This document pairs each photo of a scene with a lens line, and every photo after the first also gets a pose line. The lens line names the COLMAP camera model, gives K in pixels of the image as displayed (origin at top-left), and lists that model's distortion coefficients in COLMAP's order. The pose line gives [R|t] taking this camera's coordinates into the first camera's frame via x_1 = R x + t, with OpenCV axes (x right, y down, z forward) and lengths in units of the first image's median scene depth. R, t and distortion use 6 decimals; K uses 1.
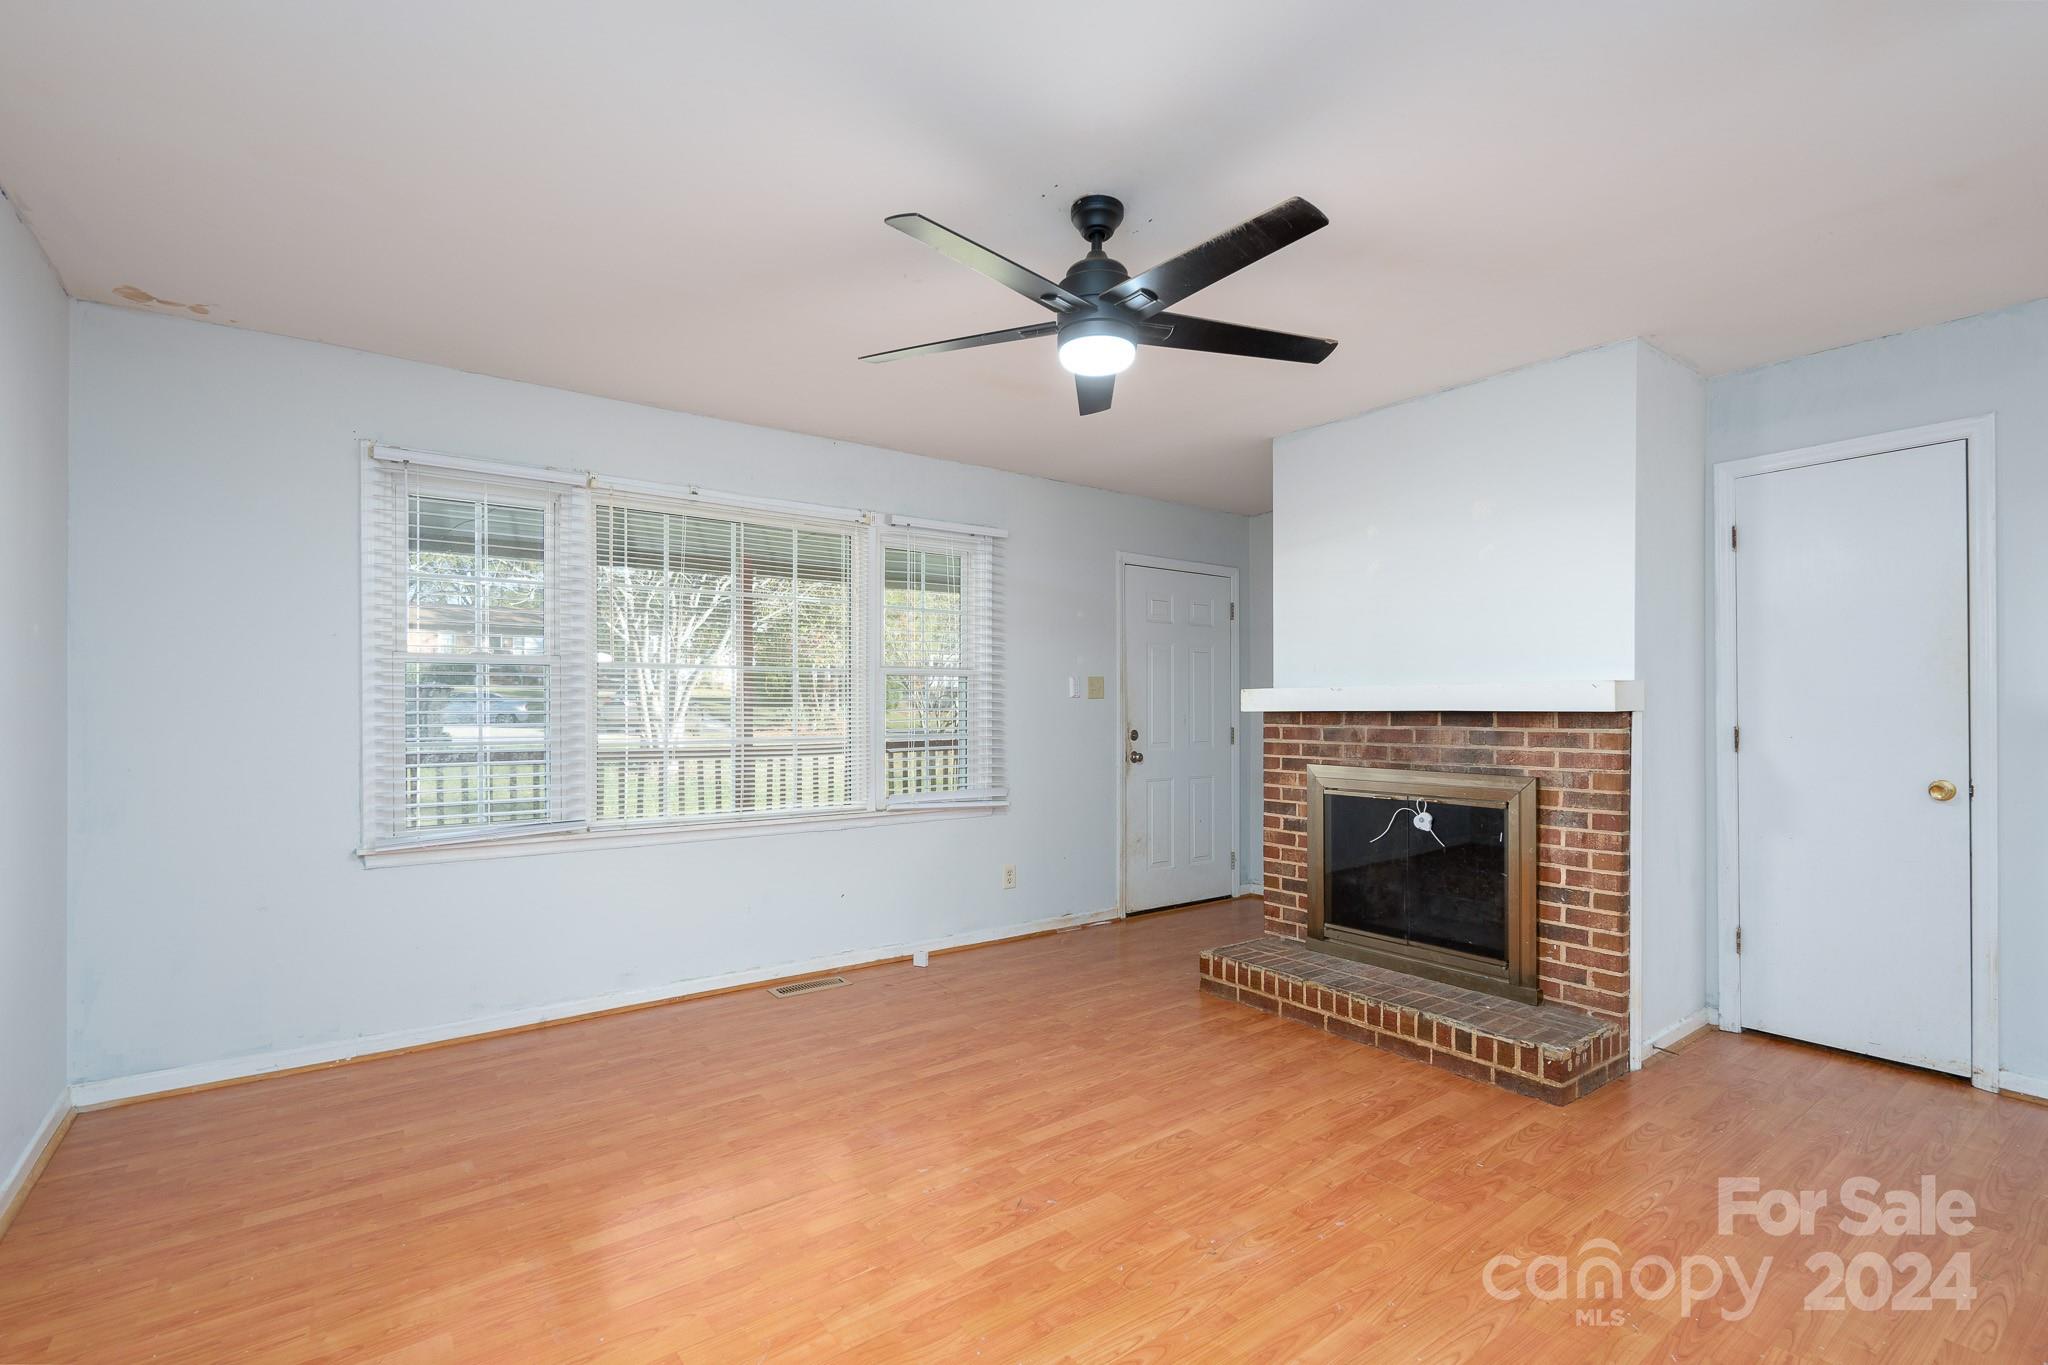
lens RADIAL K [[944.1, 0, 1024.0], [0, 944.1, 682.5], [0, 0, 1]] dist [0.000002, 0.000167]
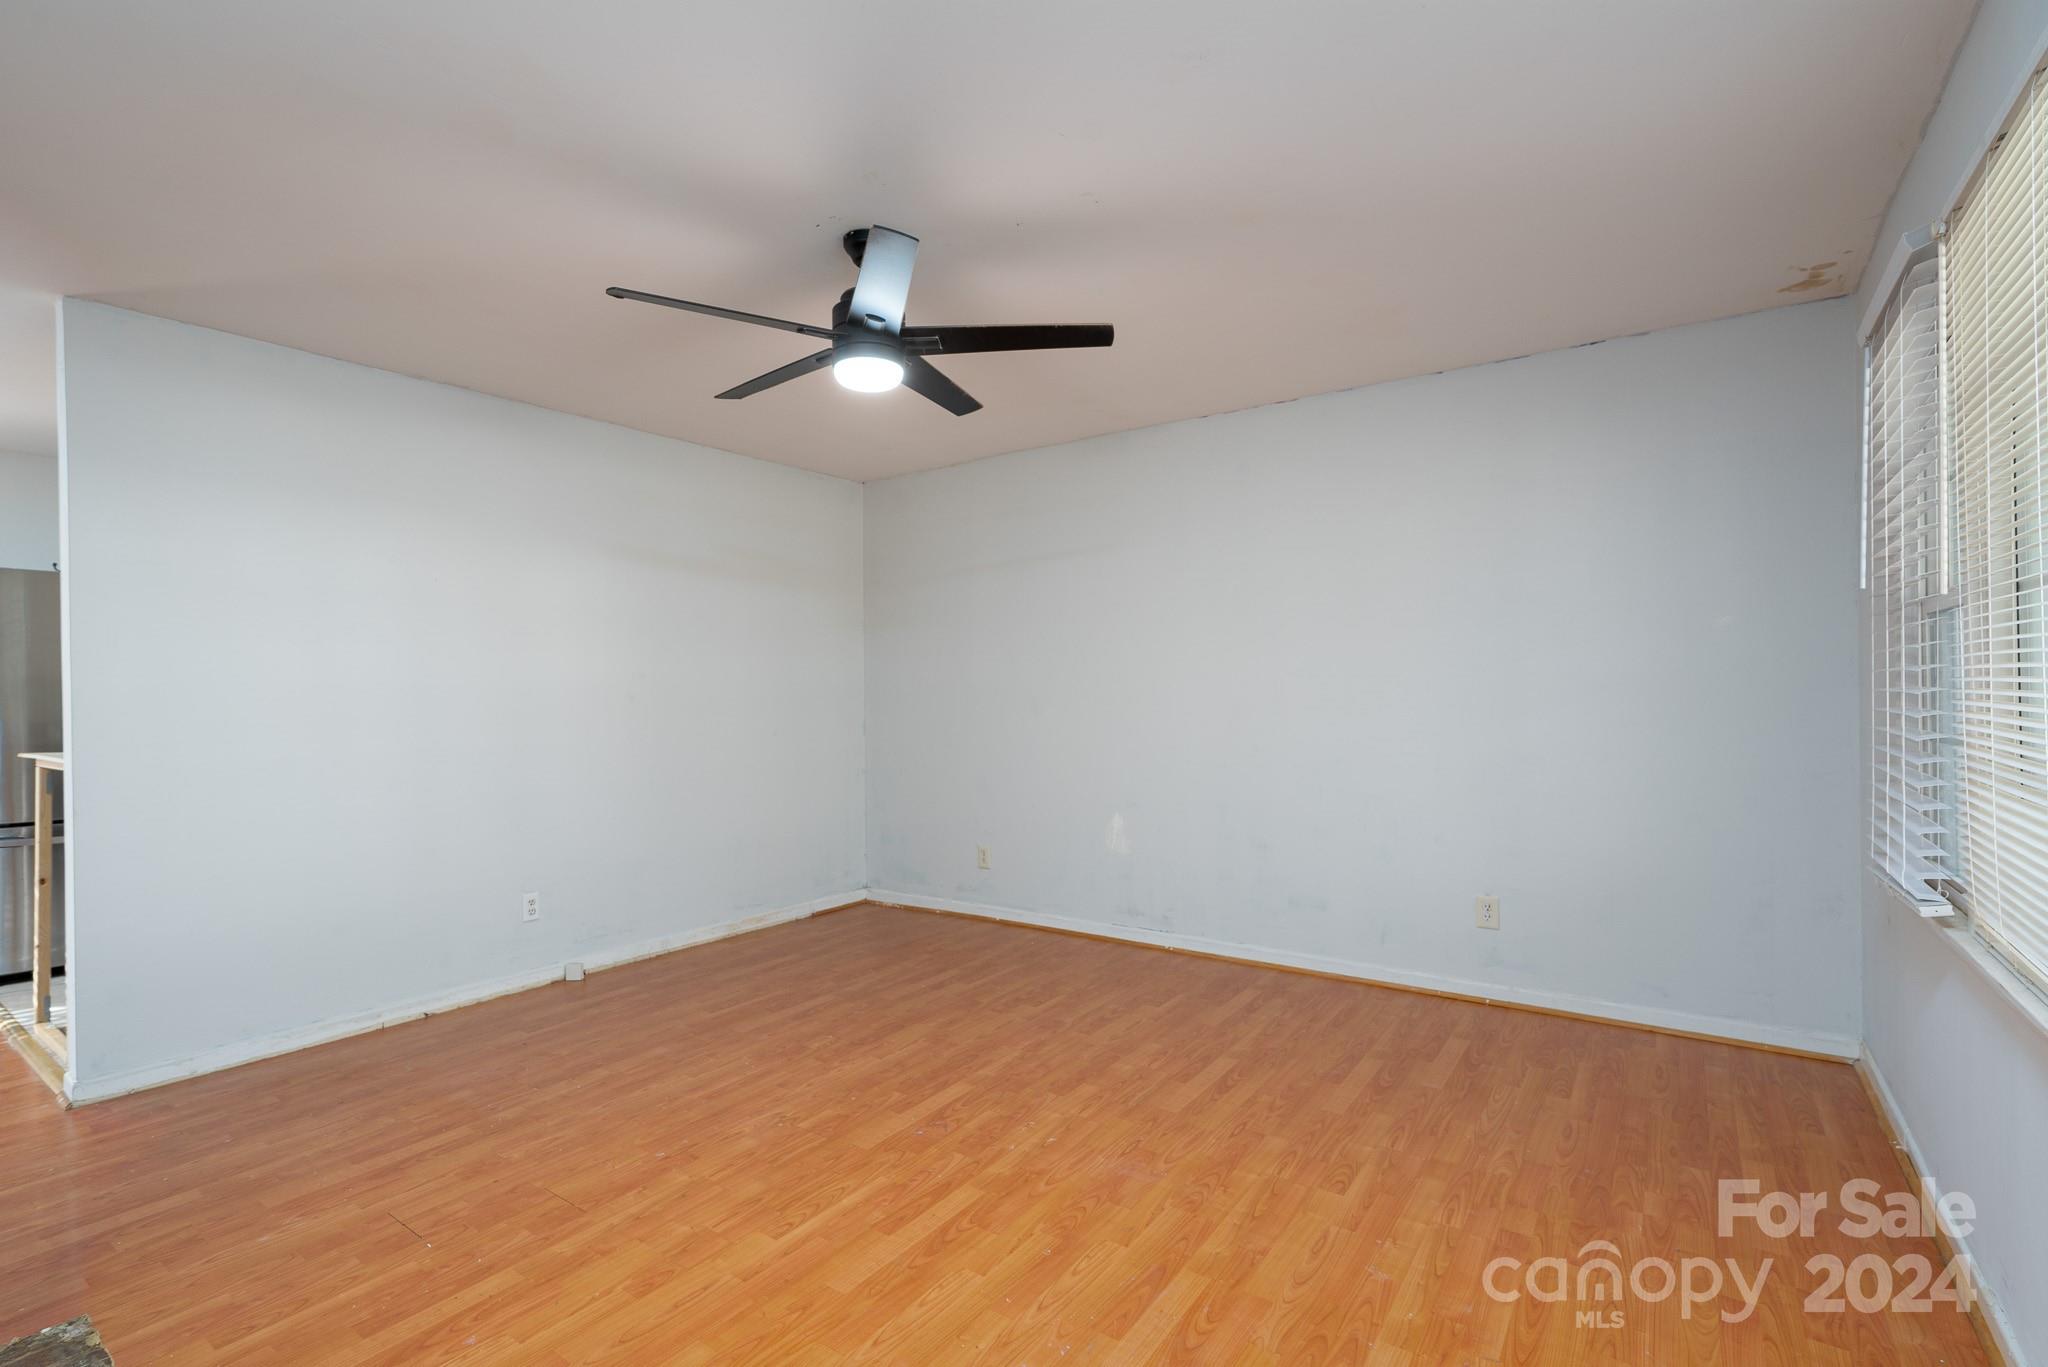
lens RADIAL K [[944.1, 0, 1024.0], [0, 944.1, 683.5], [0, 0, 1]] dist [0.000002, 0.000167]
pose [[-0.951450, 0.009859, -0.307647, 0.225541], [0.020545, 0.999292, -0.031517, 0.047398], [0.307118, -0.036308, -0.950978, 1.916649]]
